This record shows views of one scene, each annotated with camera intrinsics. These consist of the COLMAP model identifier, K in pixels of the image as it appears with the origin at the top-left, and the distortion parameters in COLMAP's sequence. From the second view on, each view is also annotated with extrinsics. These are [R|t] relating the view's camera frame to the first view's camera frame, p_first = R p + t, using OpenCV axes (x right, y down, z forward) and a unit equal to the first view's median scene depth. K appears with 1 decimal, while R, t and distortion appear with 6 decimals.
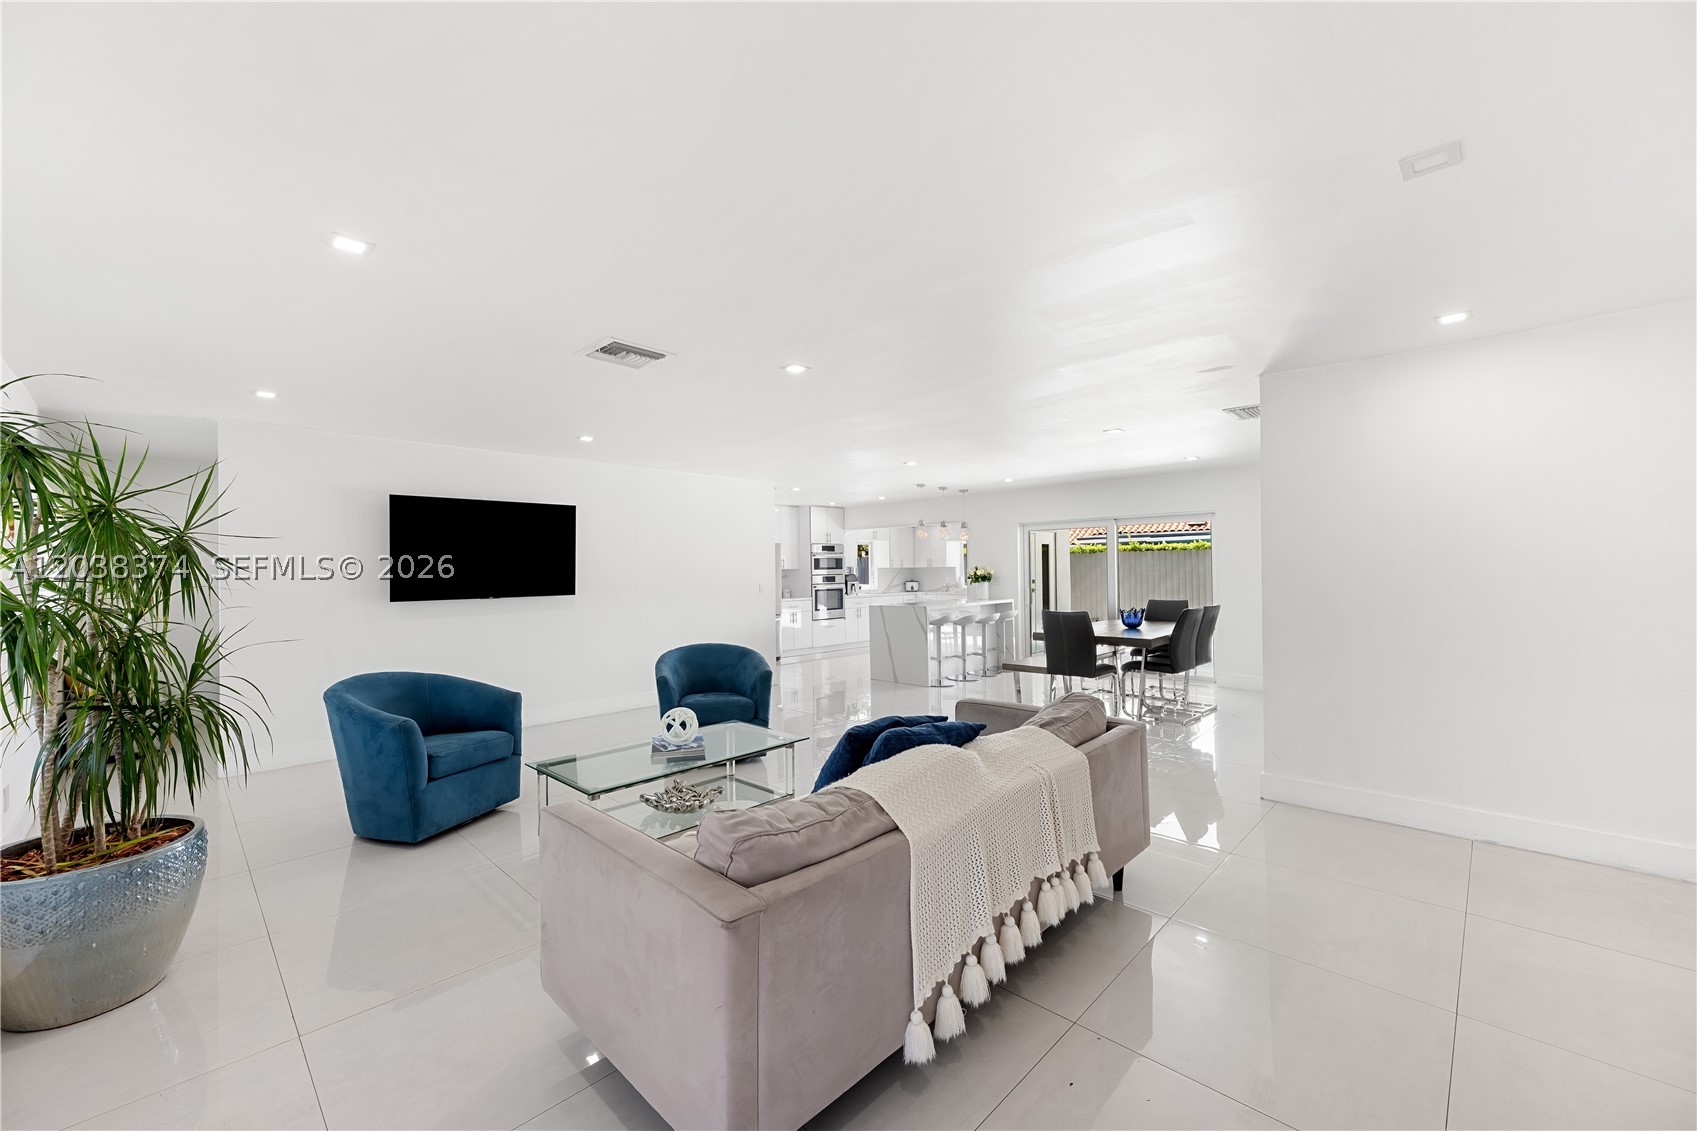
lens RADIAL K [[668.7, 0, 841.1], [0, 668.7, 569.4], [0, 0, 1]] dist [-0.001166, 0.000369]
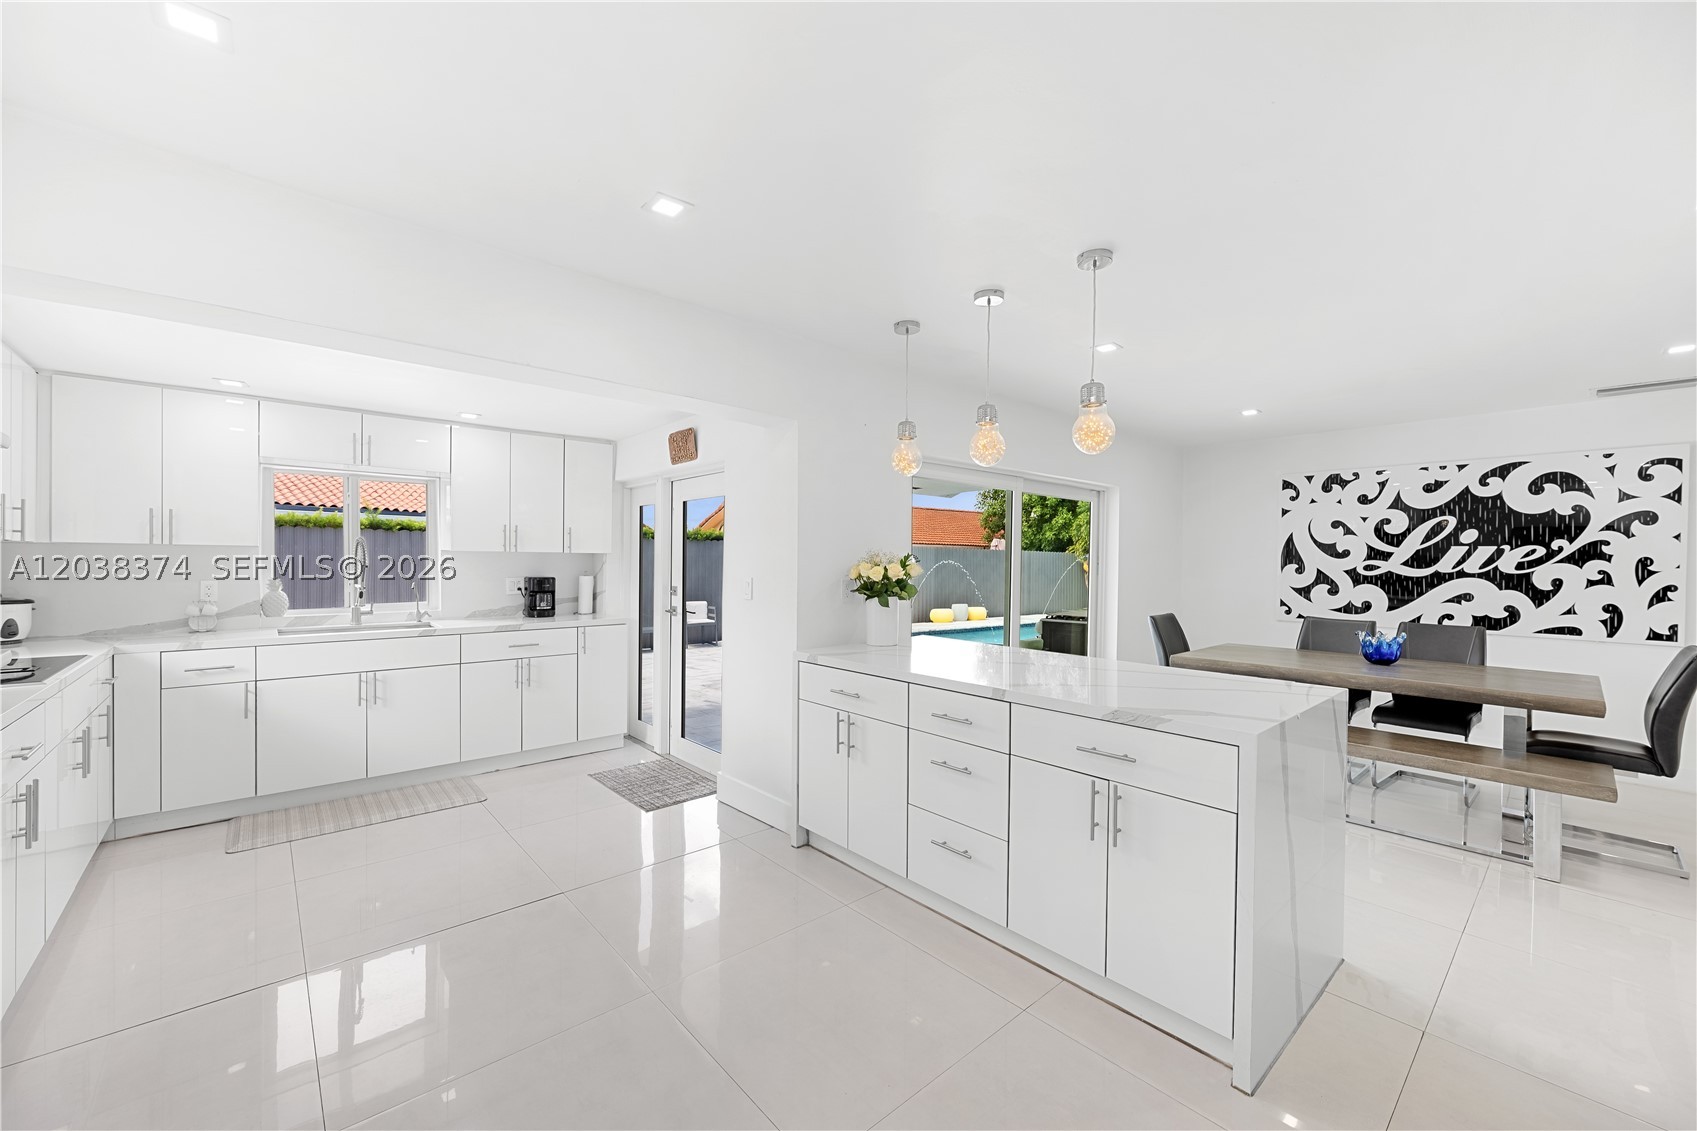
lens RADIAL K [[668.7, 0, 844.1], [0, 668.7, 568.8], [0, 0, 1]] dist [-0.001166, 0.000369]
pose [[0.068839, 0.005138, 0.997615, -0.130822], [-0.013413, 0.999901, -0.004224, 0.004732], [-0.997538, -0.013090, 0.068901, 0.864417]]
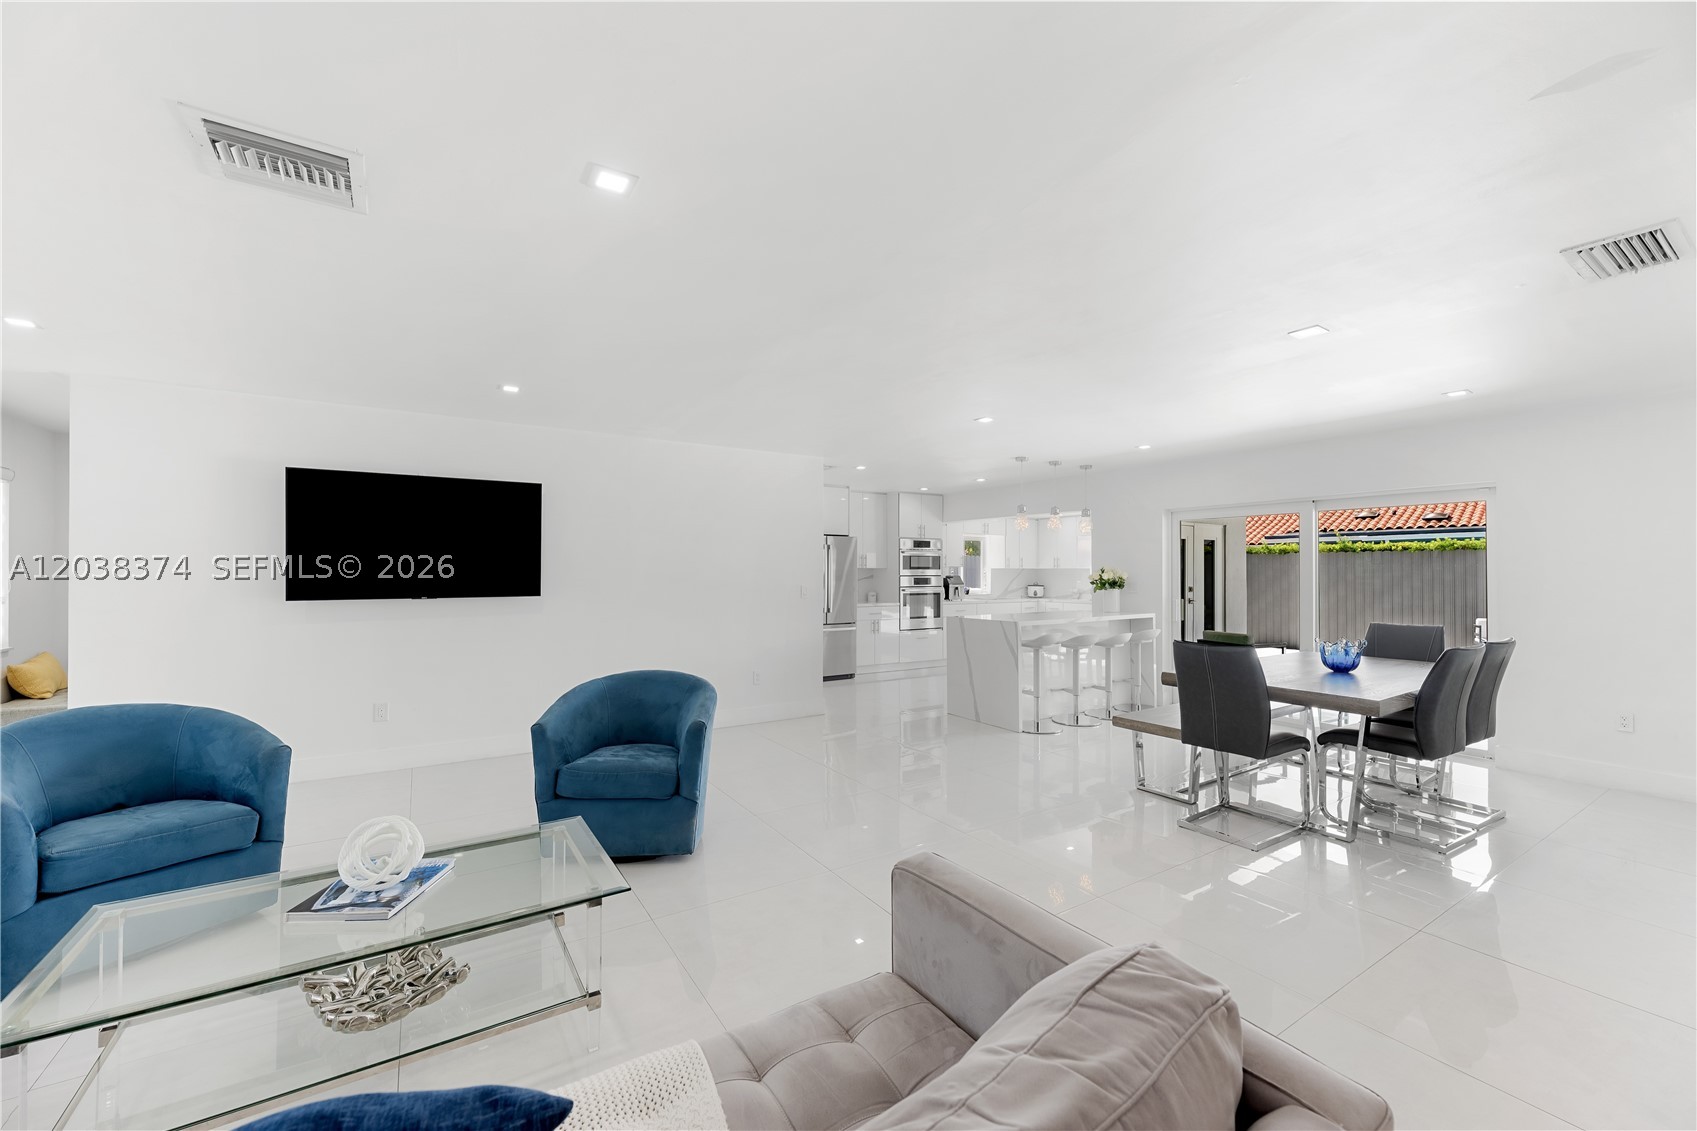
lens RADIAL K [[668.7, 0, 840.7], [0, 668.7, 567.6], [0, 0, 1]] dist [-0.001166, 0.000369]
pose [[0.973195, 0.014410, -0.229528, 0.076863], [-0.014822, 0.999890, -0.000071, -0.000425], [0.229502, 0.003472, 0.973302, 0.177644]]
